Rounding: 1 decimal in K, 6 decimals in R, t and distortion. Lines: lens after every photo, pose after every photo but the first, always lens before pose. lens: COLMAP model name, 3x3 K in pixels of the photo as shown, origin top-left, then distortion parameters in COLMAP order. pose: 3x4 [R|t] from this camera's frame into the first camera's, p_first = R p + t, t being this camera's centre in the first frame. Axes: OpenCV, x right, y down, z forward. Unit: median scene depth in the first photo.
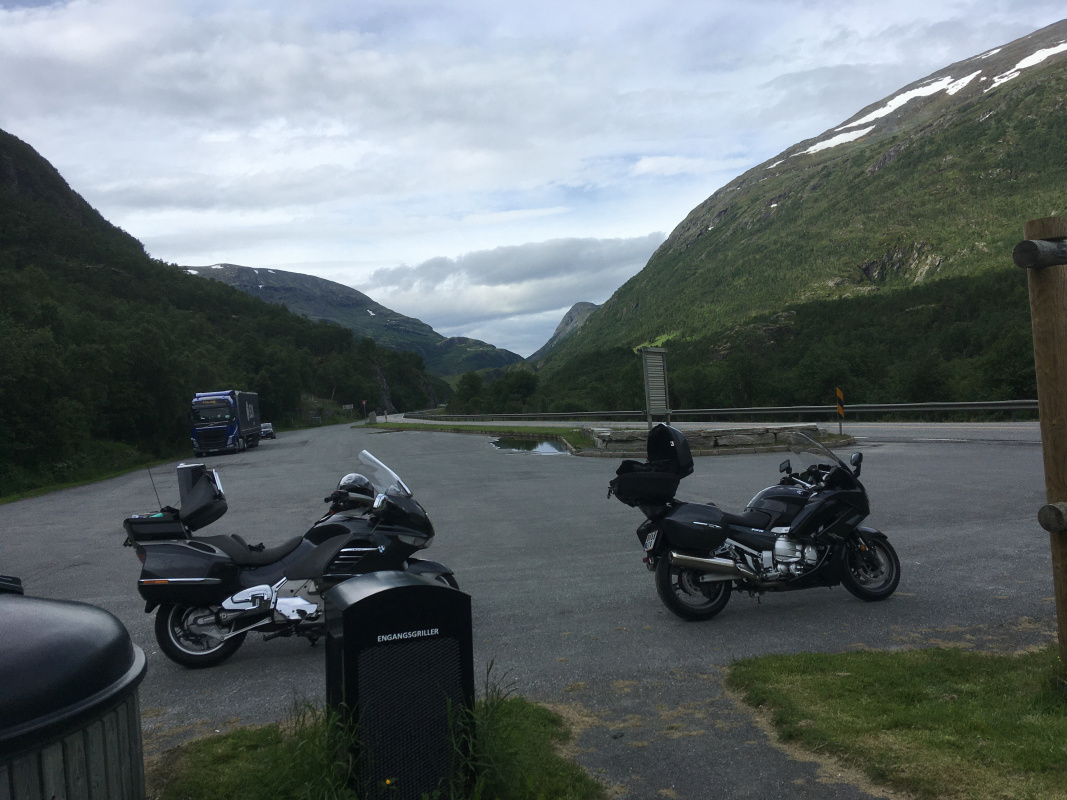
lens RADIAL K [[889.2, 0, 535.1], [0, 889.2, 398.5], [0, 0, 1]] dist [0.123011, -0.178246]
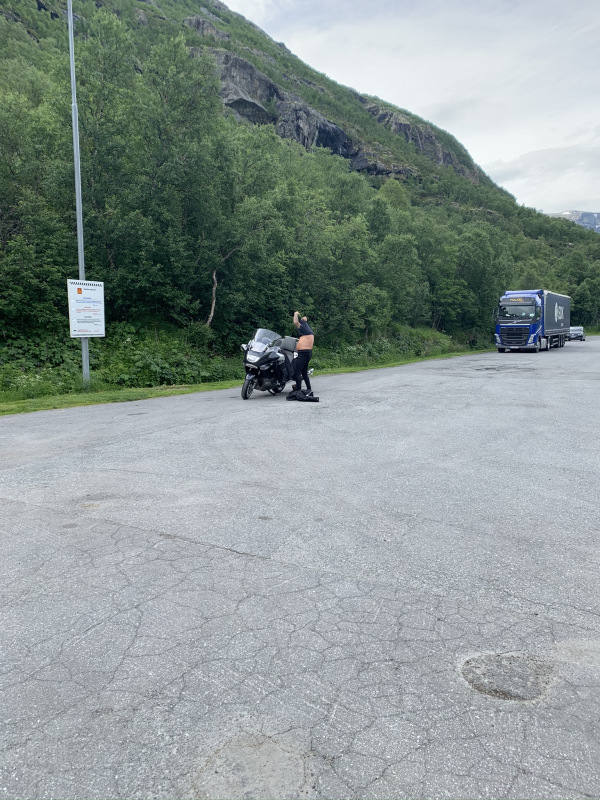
lens RADIAL K [[604.6, 0, 301.4], [0, 604.6, 403.2], [0, 0, 1]] dist [0.012269, -0.008243]
pose [[0.743671, 0.160790, -0.648922, -0.051972], [-0.057586, 0.982446, 0.177436, 0.007430], [0.666061, -0.094585, 0.739876, 0.209510]]
